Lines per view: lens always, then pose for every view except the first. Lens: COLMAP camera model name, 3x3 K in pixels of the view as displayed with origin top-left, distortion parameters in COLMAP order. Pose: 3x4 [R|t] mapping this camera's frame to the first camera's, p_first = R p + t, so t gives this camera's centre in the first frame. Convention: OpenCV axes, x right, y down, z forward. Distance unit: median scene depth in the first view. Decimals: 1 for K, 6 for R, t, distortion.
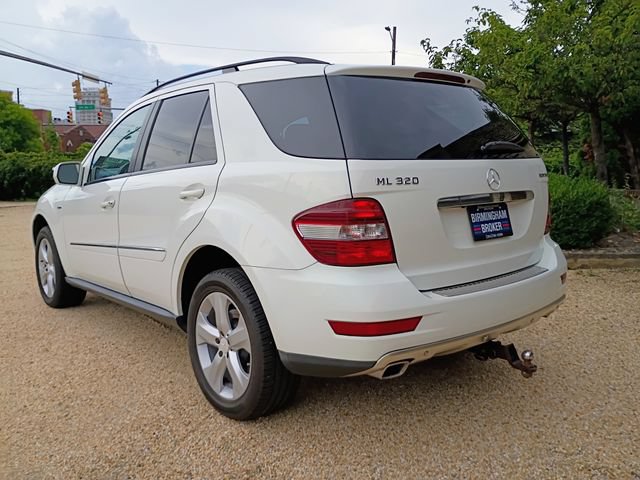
lens RADIAL K [[550.5, 0, 320.5], [0, 550.5, 237.5], [0, 0, 1]] dist [0.065173, -0.088912]
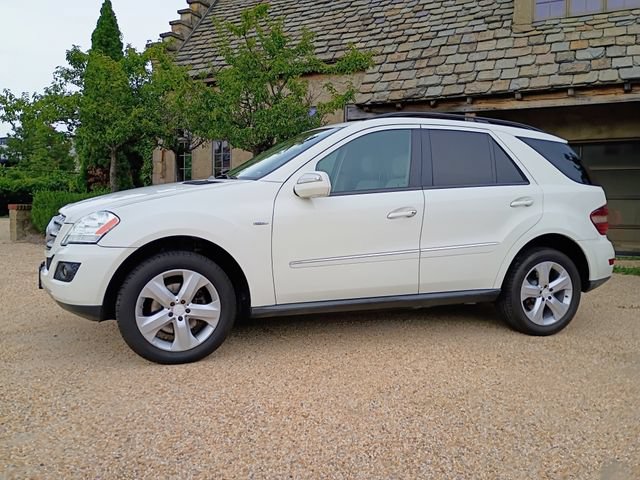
lens RADIAL K [[550.5, 0, 316.1], [0, 550.5, 242.1], [0, 0, 1]] dist [0.071266, -0.095561]
pose [[0.351248, -0.057700, 0.934503, -2.041638], [0.091917, 0.995403, 0.026911, -0.070863], [-0.931760, 0.076444, 0.354937, 1.068396]]
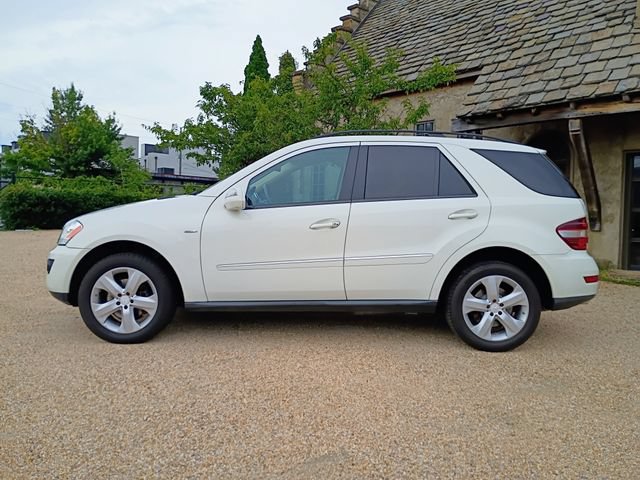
lens RADIAL K [[549.9, 0, 324.1], [0, 549.9, 241.2], [0, 0, 1]] dist [0.065290, -0.091573]
pose [[0.650866, -0.024351, 0.758802, -1.787770], [0.068333, 0.997308, -0.026607, 0.006818], [-0.756111, 0.069169, 0.650778, 0.313582]]
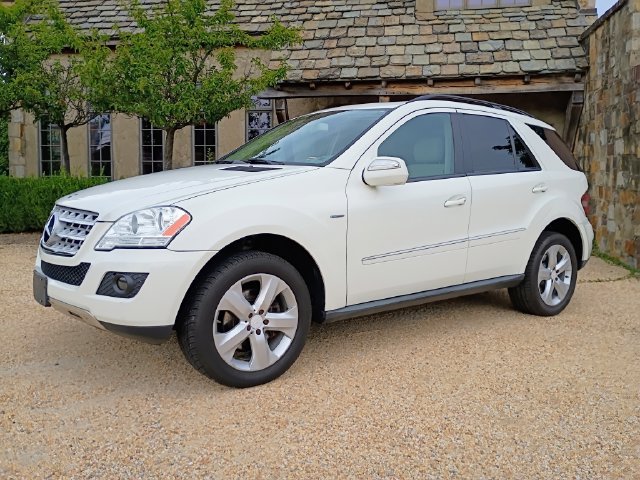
lens RADIAL K [[549.9, 0, 324.1], [0, 549.9, 241.2], [0, 0, 1]] dist [0.065290, -0.091573]
pose [[0.056496, -0.097047, 0.993675, -2.004993], [0.104883, 0.990335, 0.090757, -0.151180], [-0.992878, 0.099092, 0.066129, 1.639846]]
